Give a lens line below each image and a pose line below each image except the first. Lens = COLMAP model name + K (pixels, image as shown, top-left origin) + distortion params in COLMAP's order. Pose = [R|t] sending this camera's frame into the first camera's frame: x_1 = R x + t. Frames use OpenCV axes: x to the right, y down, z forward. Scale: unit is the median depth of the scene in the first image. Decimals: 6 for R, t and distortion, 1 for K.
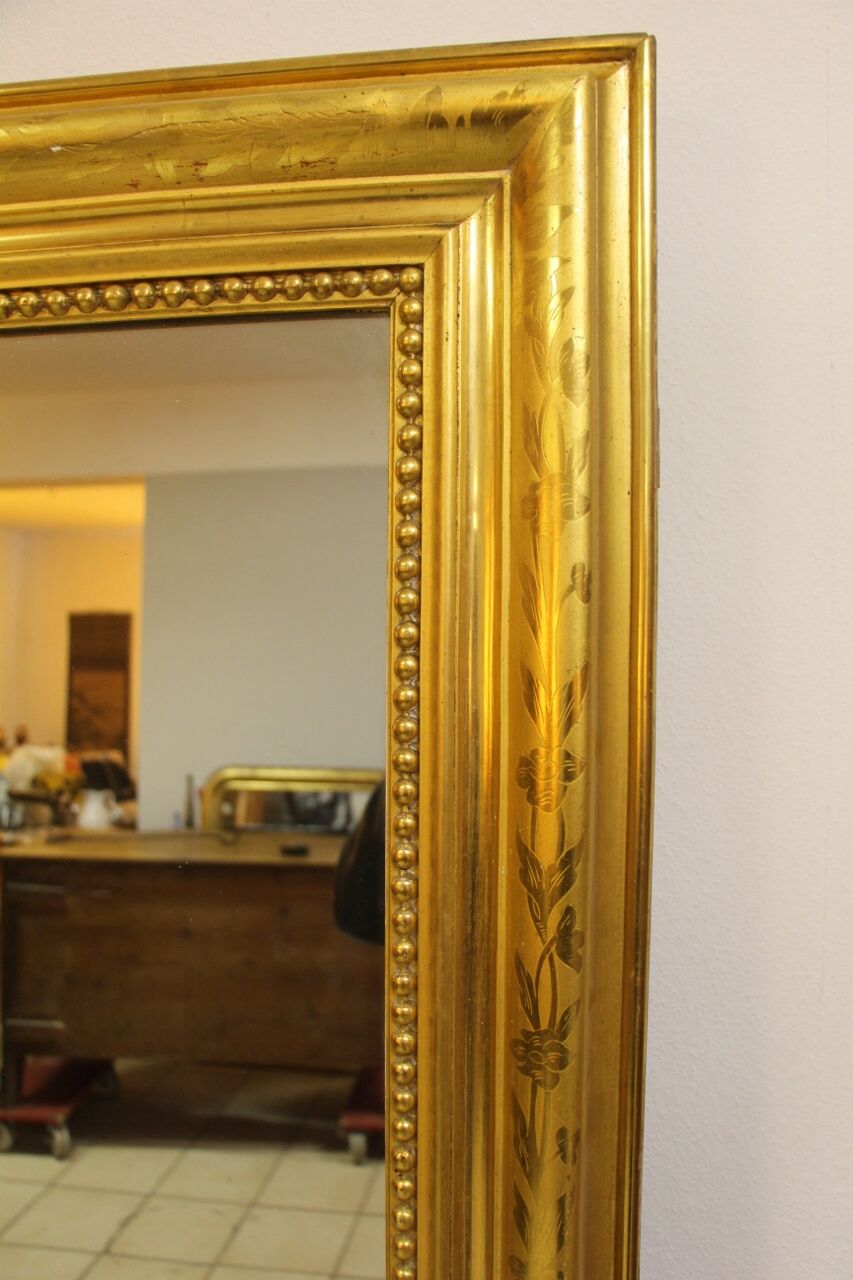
lens RADIAL K [[994.0, 0, 426.5], [0, 994.0, 640.0], [0, 0, 1]] dist [-0.148702, 0.005459]
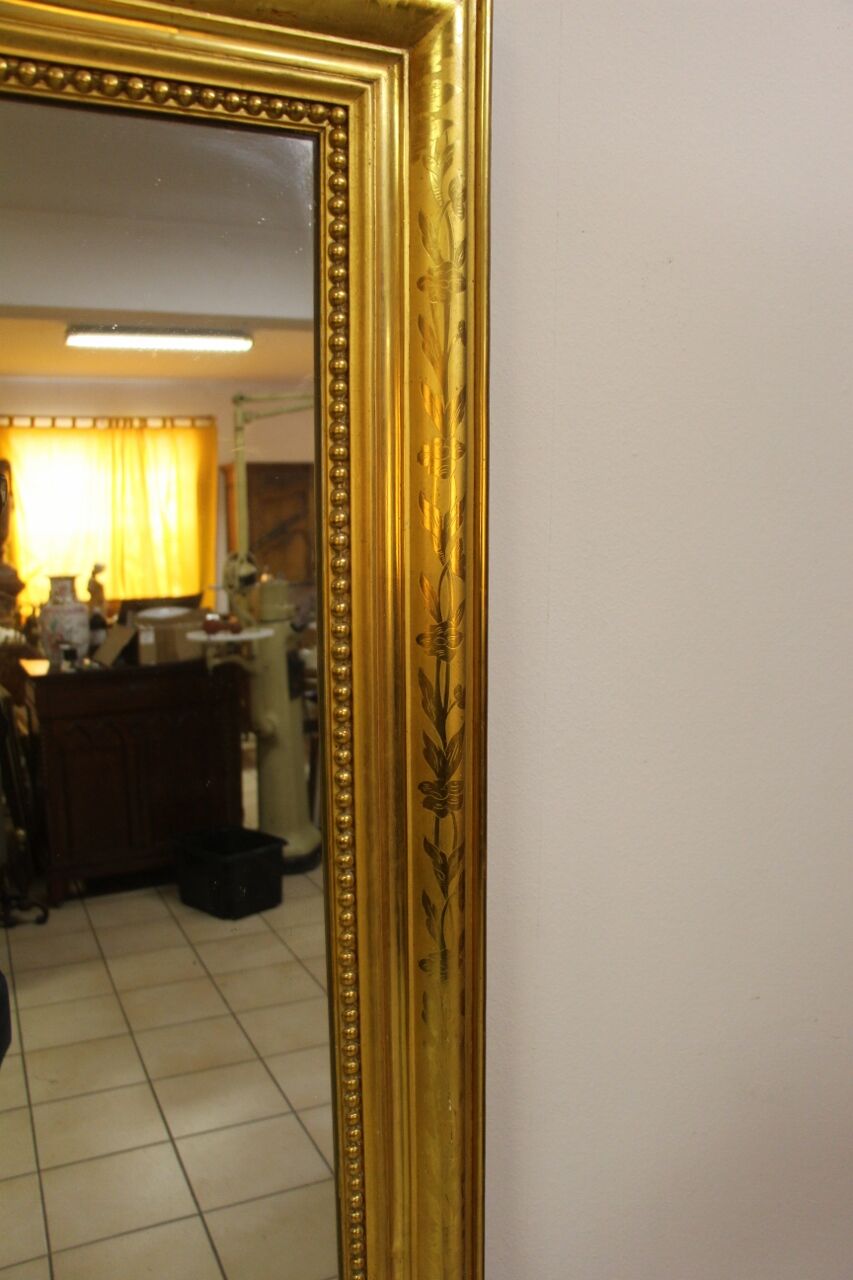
lens RADIAL K [[1059.3, 0, 426.5], [0, 1059.3, 640.0], [0, 0, 1]] dist [-0.182965, 0.140642]
pose [[0.841777, -0.084638, 0.533149, -0.757834], [0.007679, 0.989410, 0.144946, 0.169344], [-0.539770, -0.117918, 0.833513, -0.389024]]
